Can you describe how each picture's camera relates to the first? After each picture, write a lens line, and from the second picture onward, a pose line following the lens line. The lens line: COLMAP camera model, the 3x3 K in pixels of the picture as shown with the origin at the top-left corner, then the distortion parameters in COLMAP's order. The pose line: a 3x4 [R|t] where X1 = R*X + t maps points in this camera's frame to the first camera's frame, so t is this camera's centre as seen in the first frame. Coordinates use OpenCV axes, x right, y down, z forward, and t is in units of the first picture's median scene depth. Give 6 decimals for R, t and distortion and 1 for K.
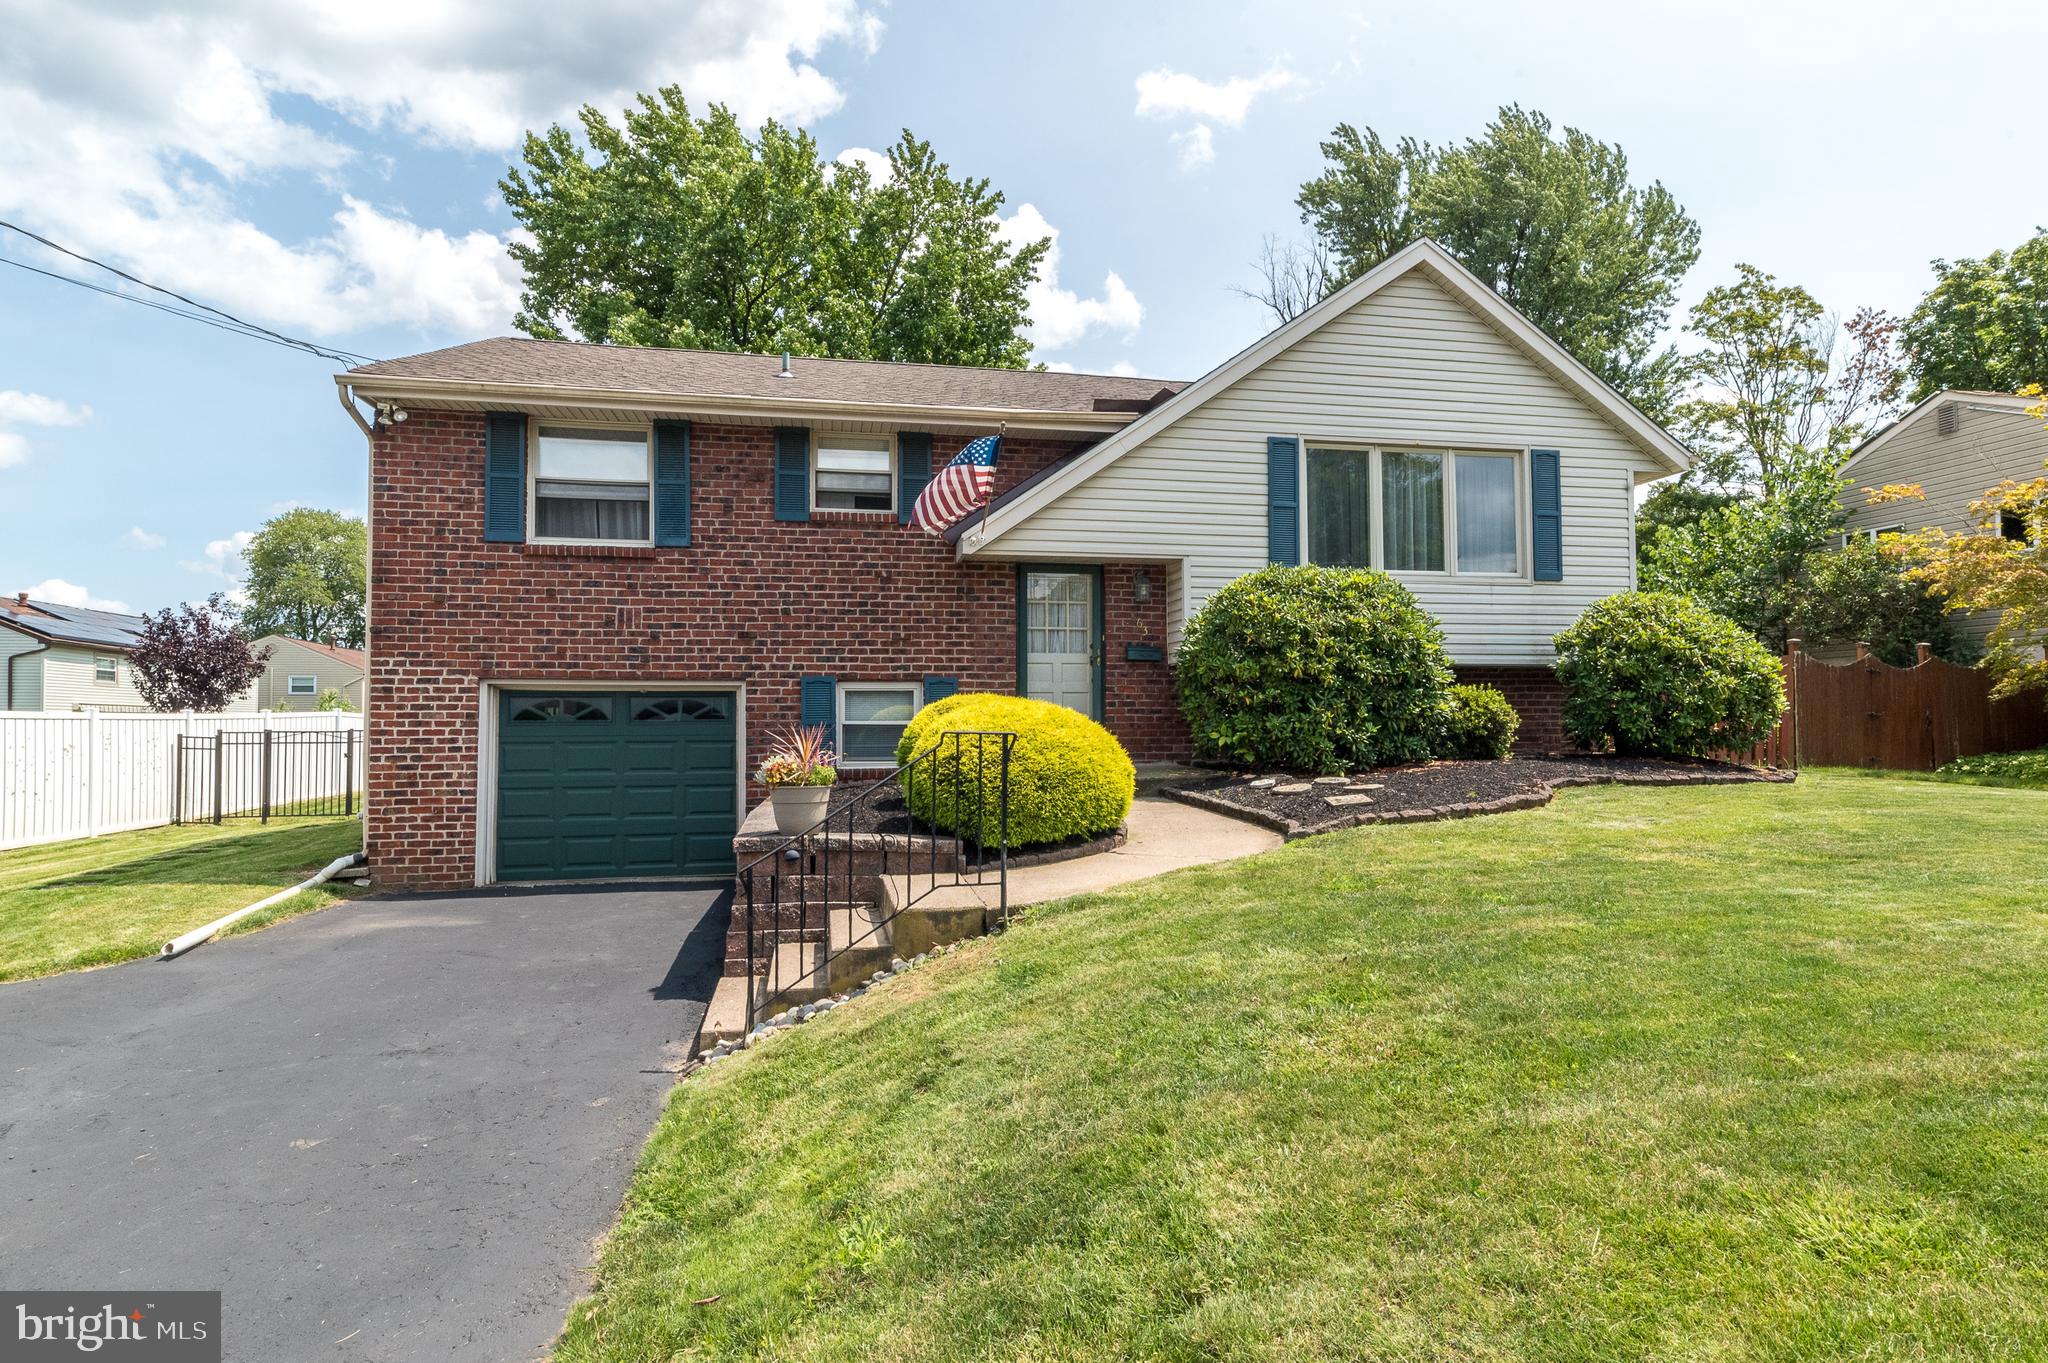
lens RADIAL K [[1109.4, 0, 1024.0], [0, 1109.4, 681.5], [0, 0, 1]] dist [-0.006480, -0.001152]
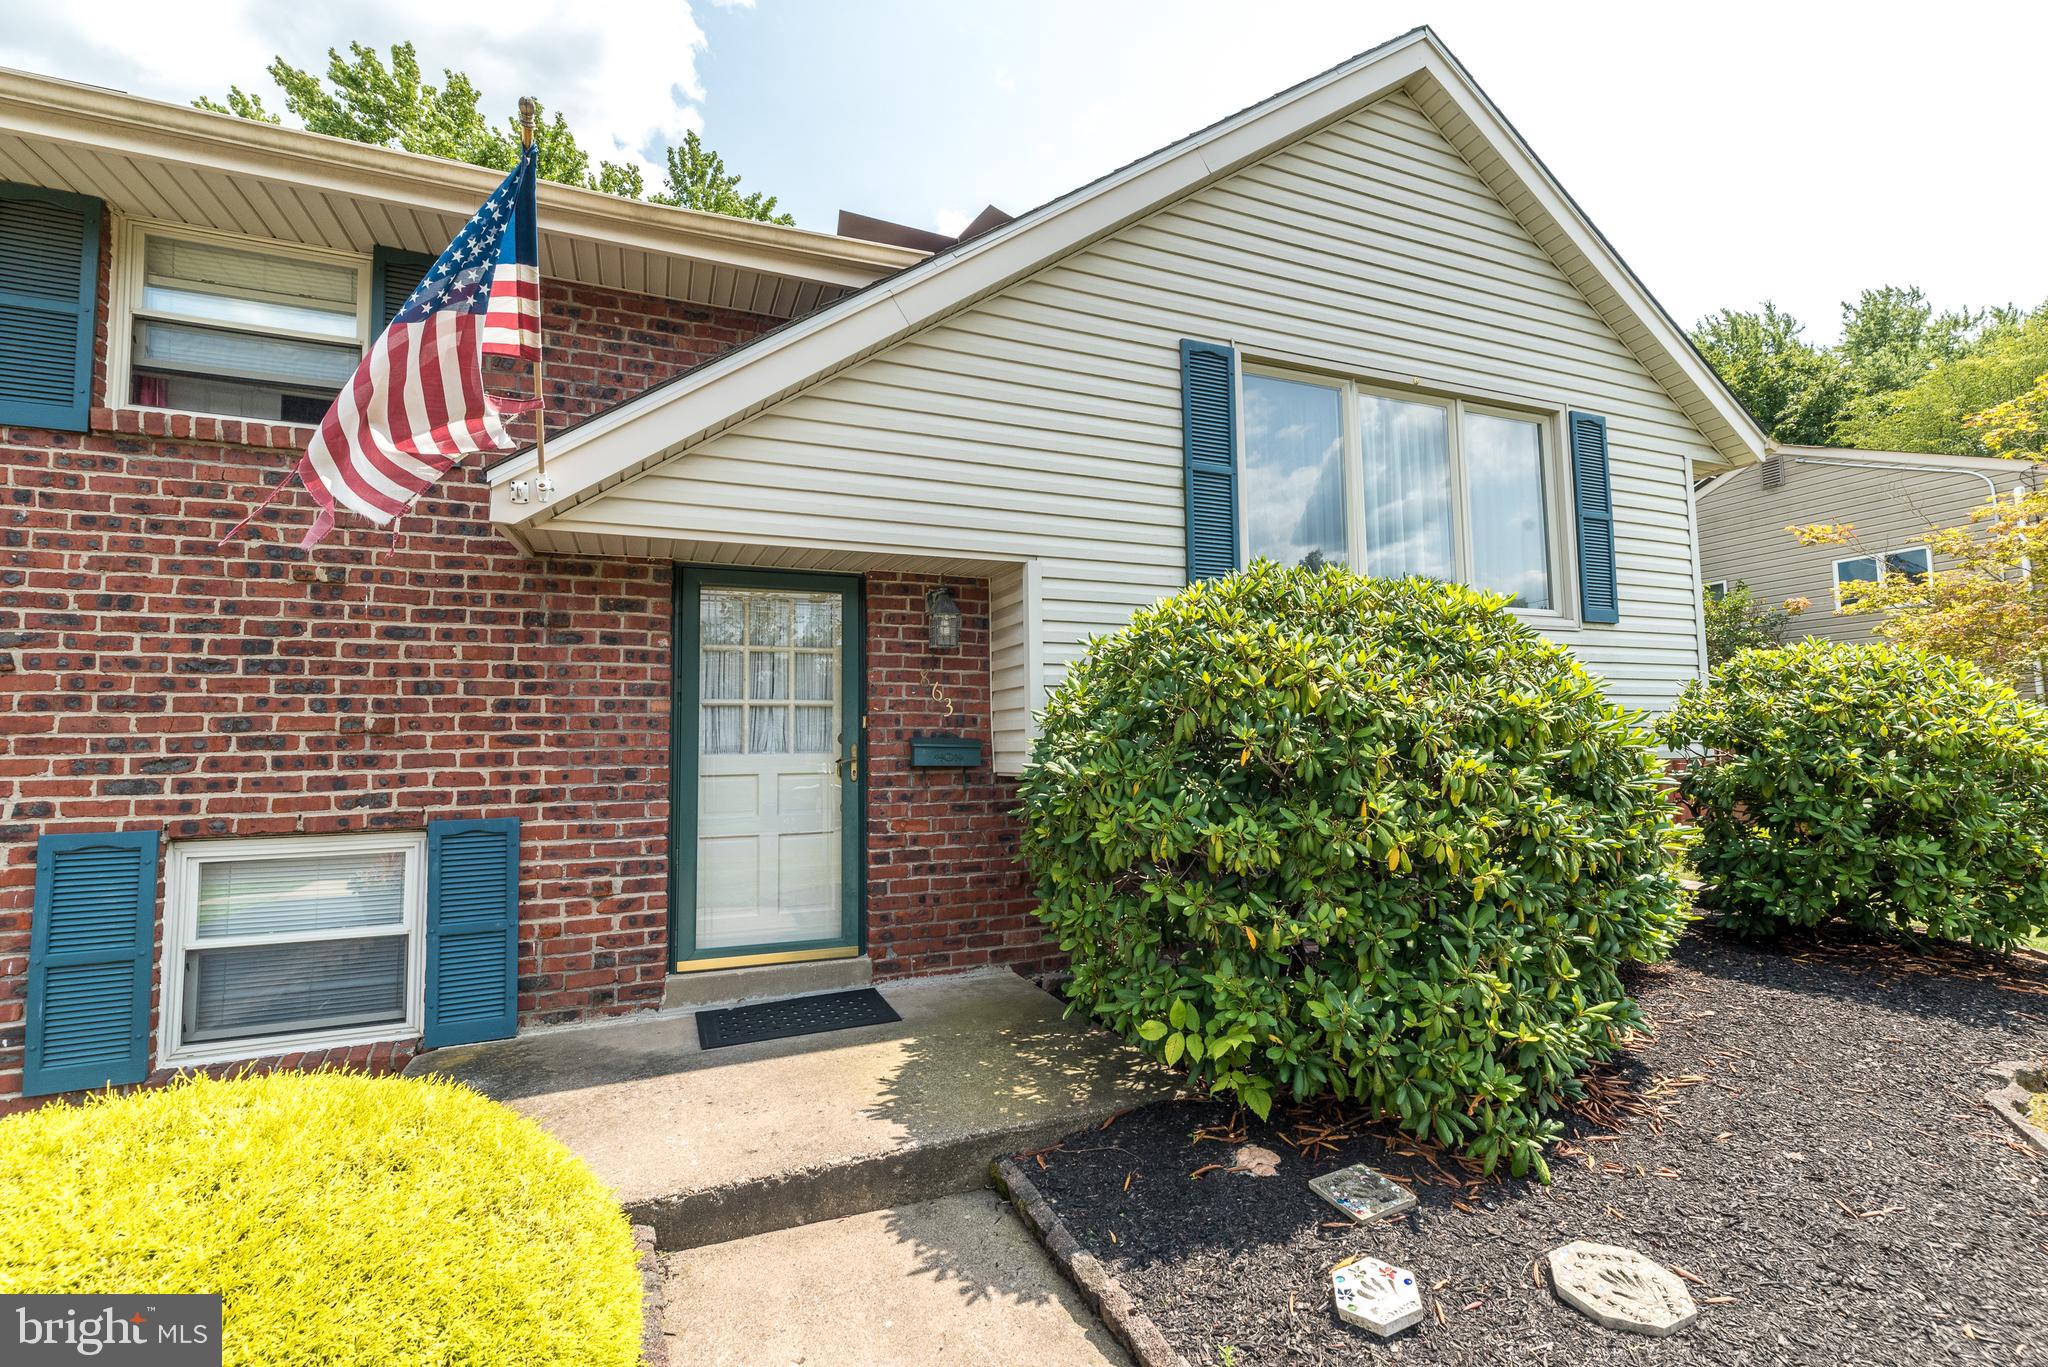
lens RADIAL K [[899.7, 0, 1021.7], [0, 899.7, 689.6], [0, 0, 1]] dist [-0.001188, 0.007419]
pose [[0.980803, 0.003186, 0.194977, 0.064545], [0.003445, 0.999427, -0.033660, -0.041616], [-0.194972, 0.033685, 0.980230, 0.615844]]
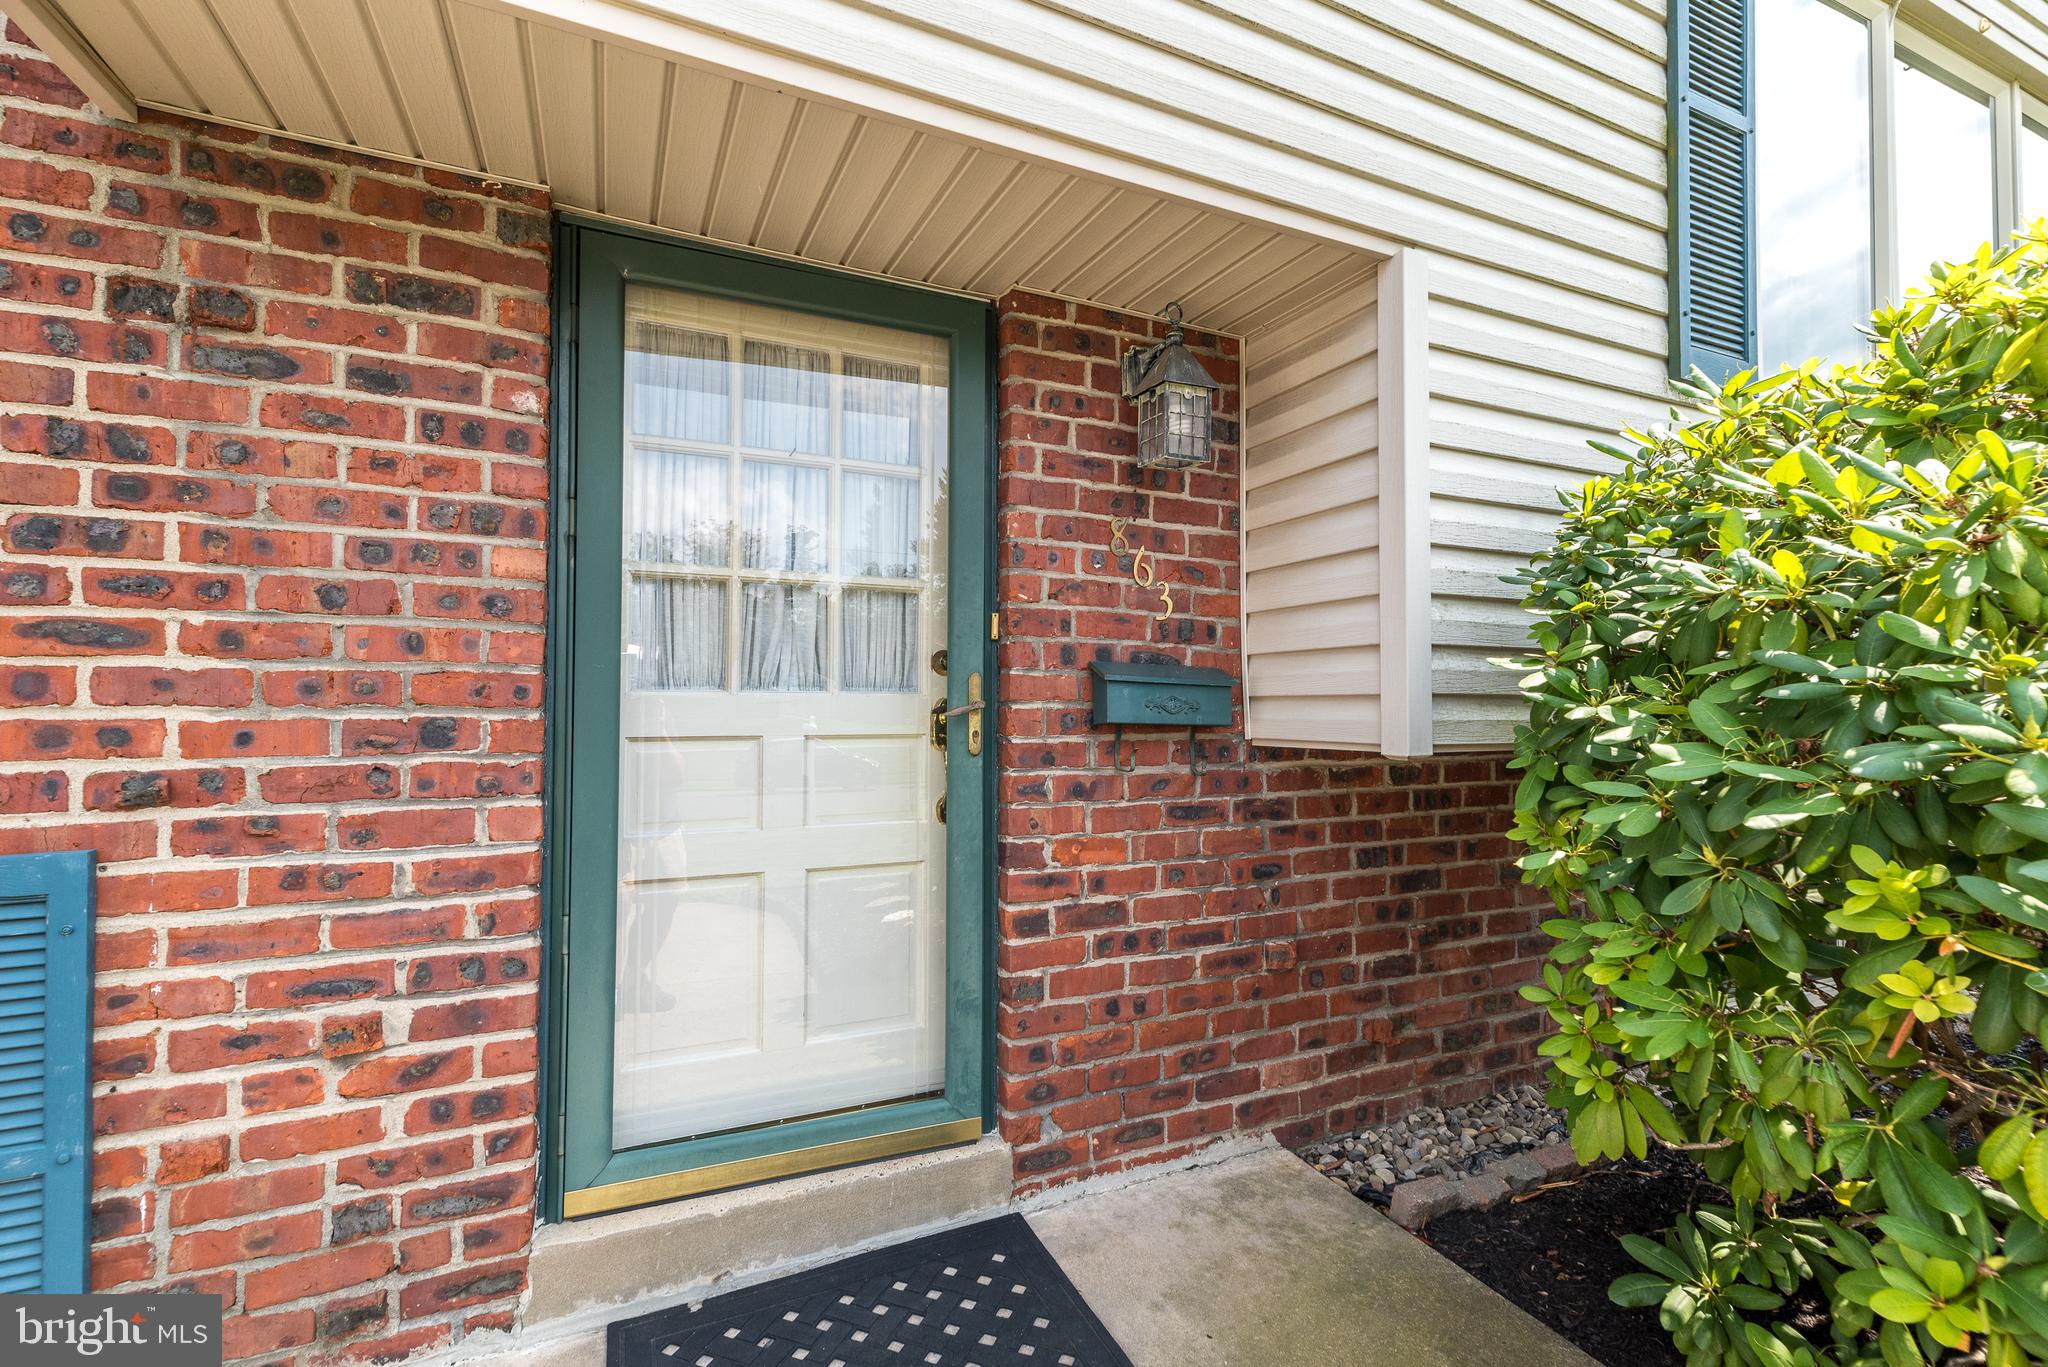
lens RADIAL K [[899.7, 0, 1021.7], [0, 899.7, 689.6], [0, 0, 1]] dist [-0.001188, 0.007419]
pose [[0.975346, 0.011615, 0.220374, 0.038068], [-0.016077, 0.999700, 0.018463, -0.030919], [-0.220094, -0.021551, 0.975241, 0.852403]]
